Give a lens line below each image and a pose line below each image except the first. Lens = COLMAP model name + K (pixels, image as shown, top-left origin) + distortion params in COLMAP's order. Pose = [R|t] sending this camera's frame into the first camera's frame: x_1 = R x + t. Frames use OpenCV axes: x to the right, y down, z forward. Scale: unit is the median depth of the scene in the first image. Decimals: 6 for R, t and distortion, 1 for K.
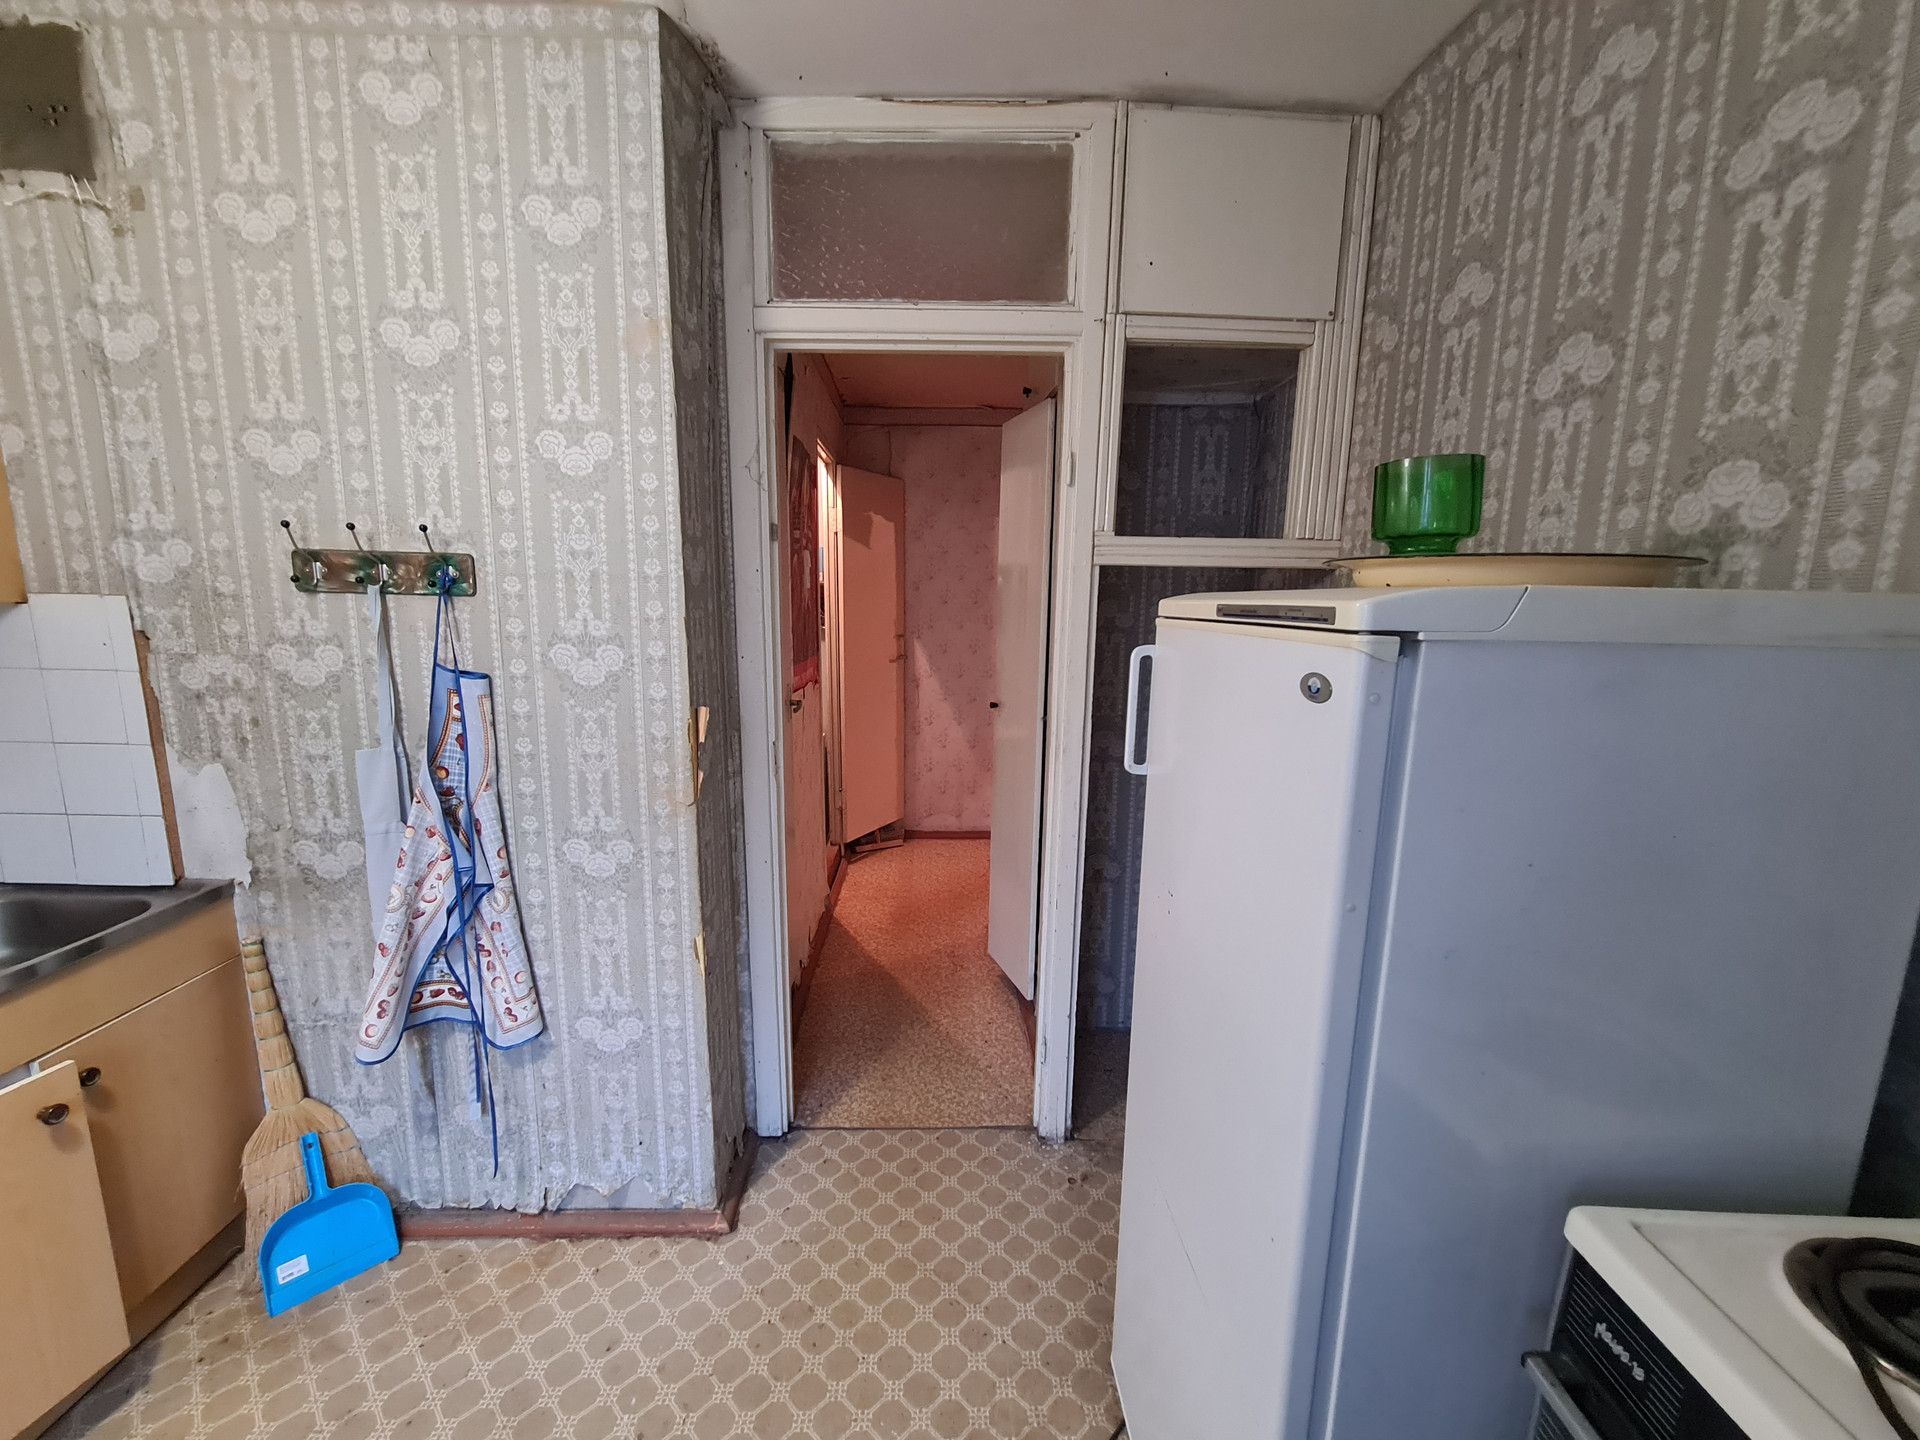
lens RADIAL K [[784.8, 0, 954.3], [0, 784.8, 730.6], [0, 0, 1]] dist [0.001556, -0.002762]
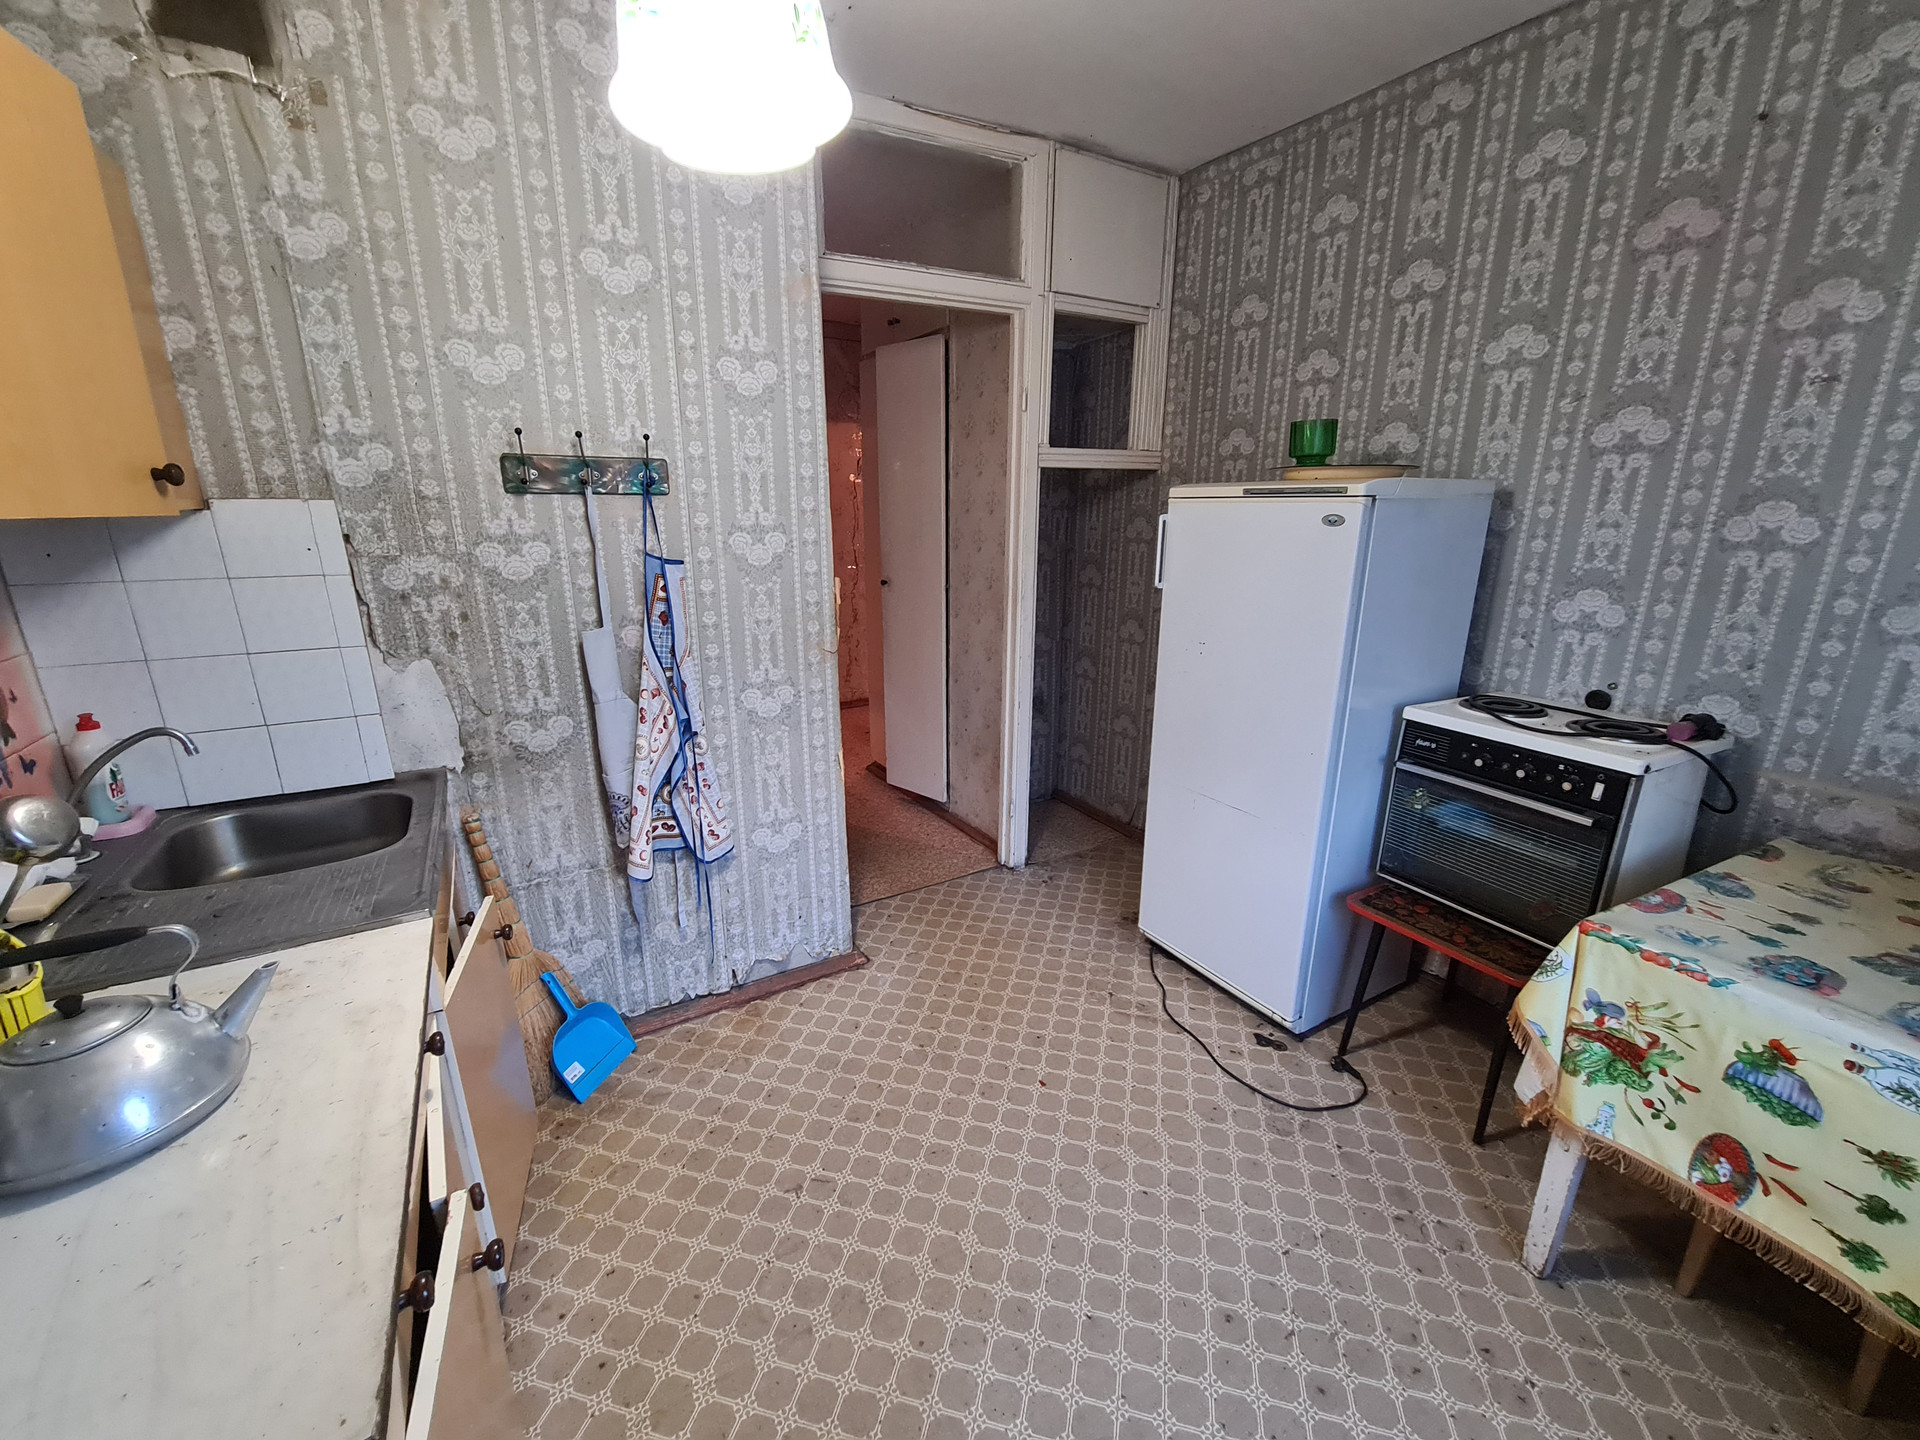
lens RADIAL K [[784.8, 0, 958.4], [0, 784.8, 731.0], [0, 0, 1]] dist [0.001556, -0.002762]
pose [[0.874547, -0.155090, 0.459472, -0.835888], [0.099208, 0.984660, 0.143532, 0.058498], [-0.474685, -0.079942, 0.876518, -0.308017]]
